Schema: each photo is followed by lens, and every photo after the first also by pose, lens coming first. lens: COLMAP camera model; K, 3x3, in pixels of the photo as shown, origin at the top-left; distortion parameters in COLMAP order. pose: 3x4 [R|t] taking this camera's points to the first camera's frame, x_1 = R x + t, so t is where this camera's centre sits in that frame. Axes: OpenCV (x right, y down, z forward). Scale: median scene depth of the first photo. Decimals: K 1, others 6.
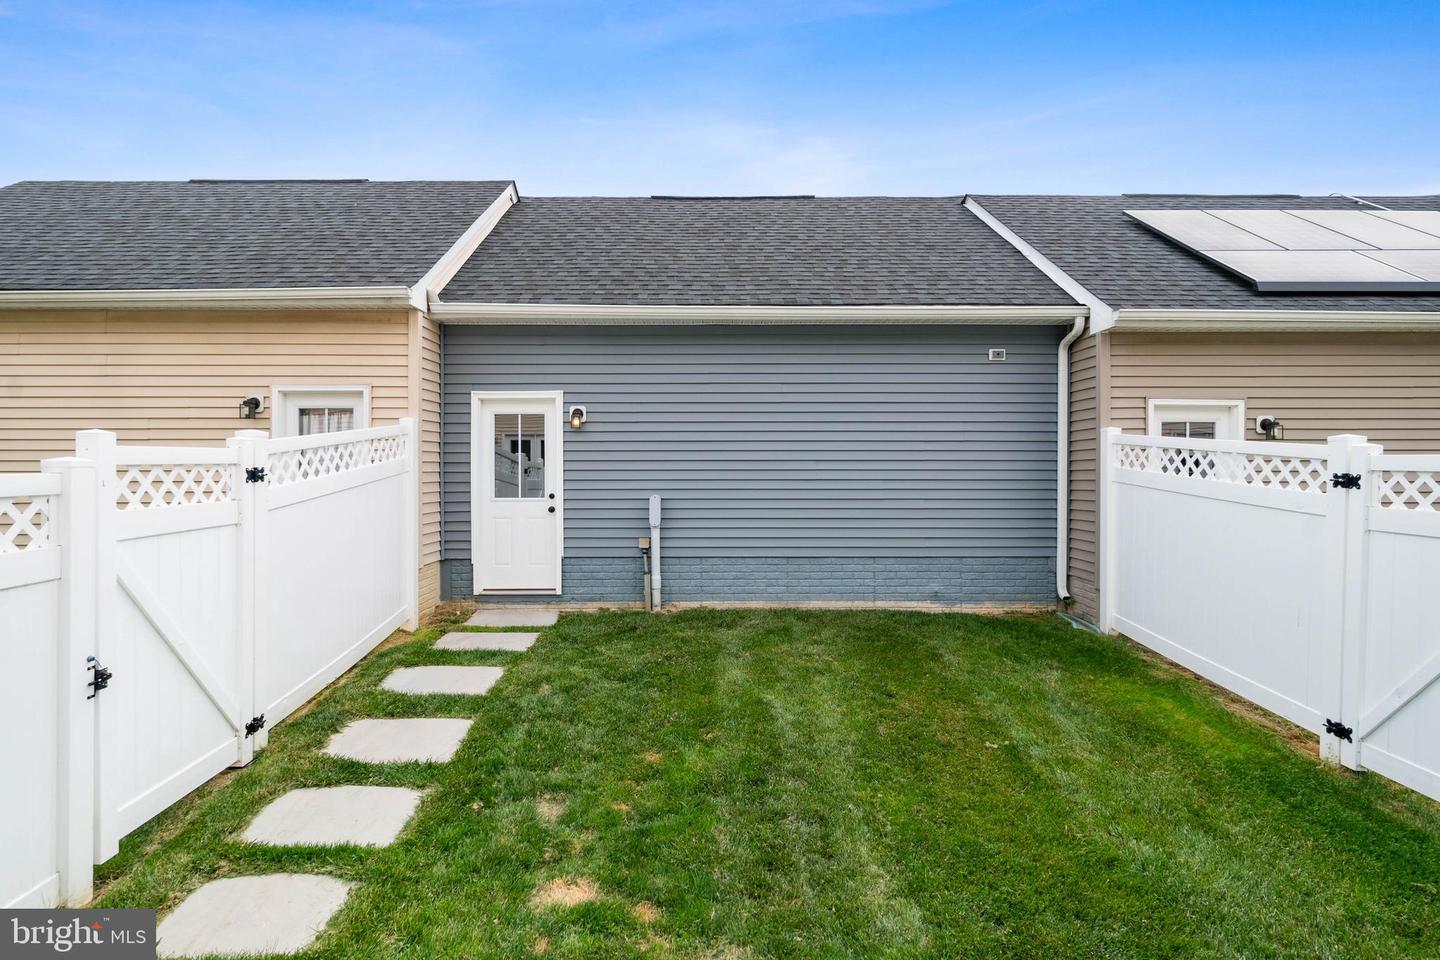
lens RADIAL K [[689.1, 0, 721.1], [0, 689.1, 464.8], [0, 0, 1]] dist [-0.001160, -0.001113]
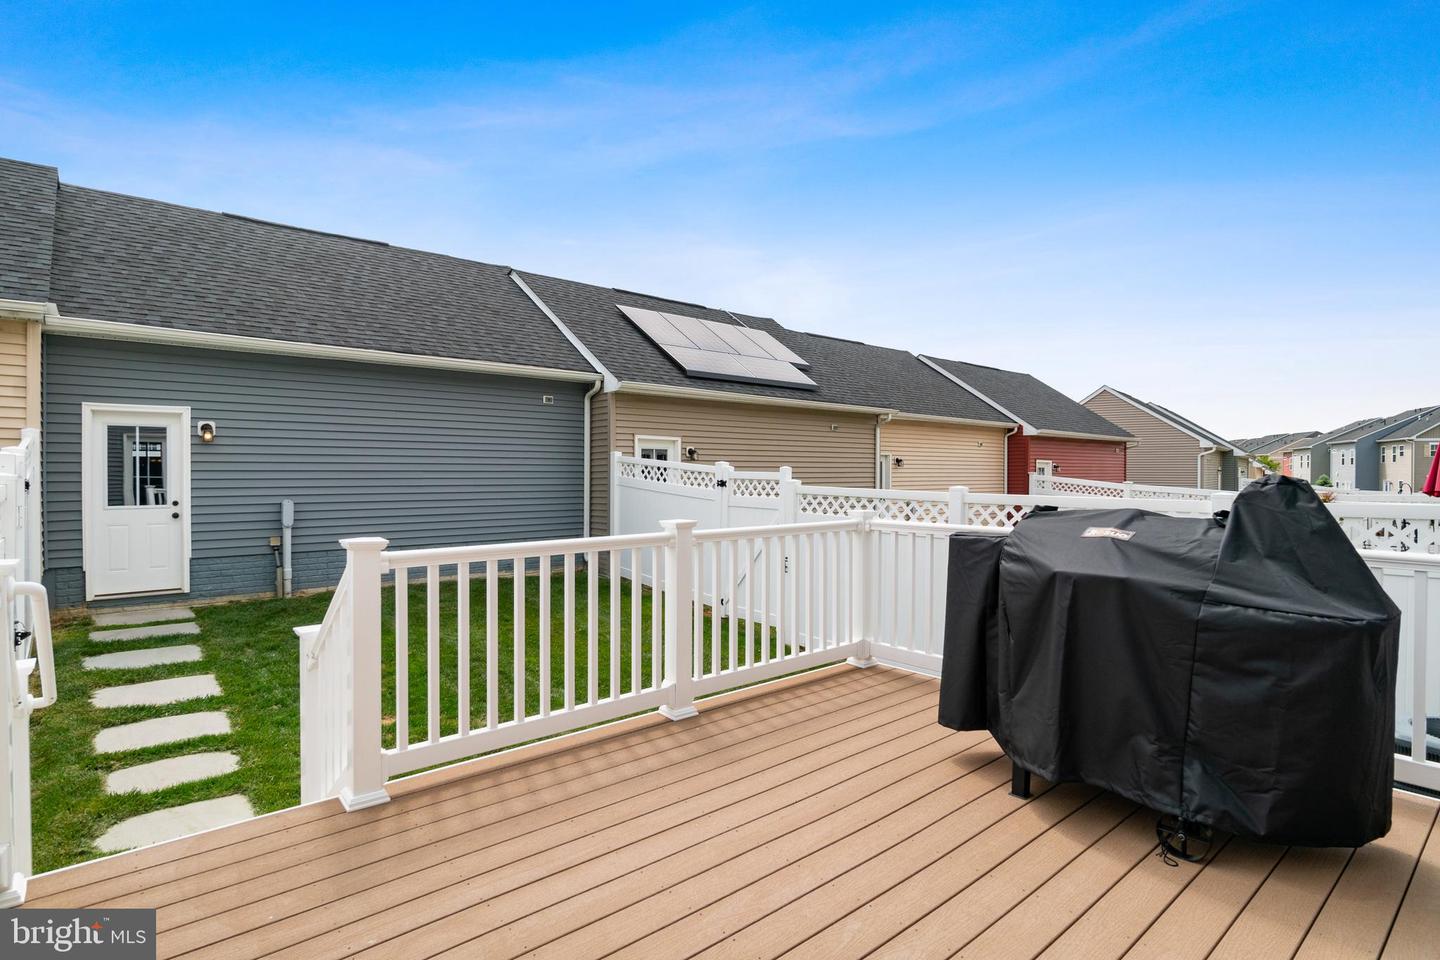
lens RADIAL K [[730.5, 0, 718.0], [0, 730.5, 477.1], [0, 0, 1]] dist [0.003019, 0.000269]
pose [[0.755124, -0.001905, 0.655580, -0.361099], [-0.004080, 0.999963, 0.007606, -0.008158], [-0.655570, -0.008418, 0.755088, -0.433935]]
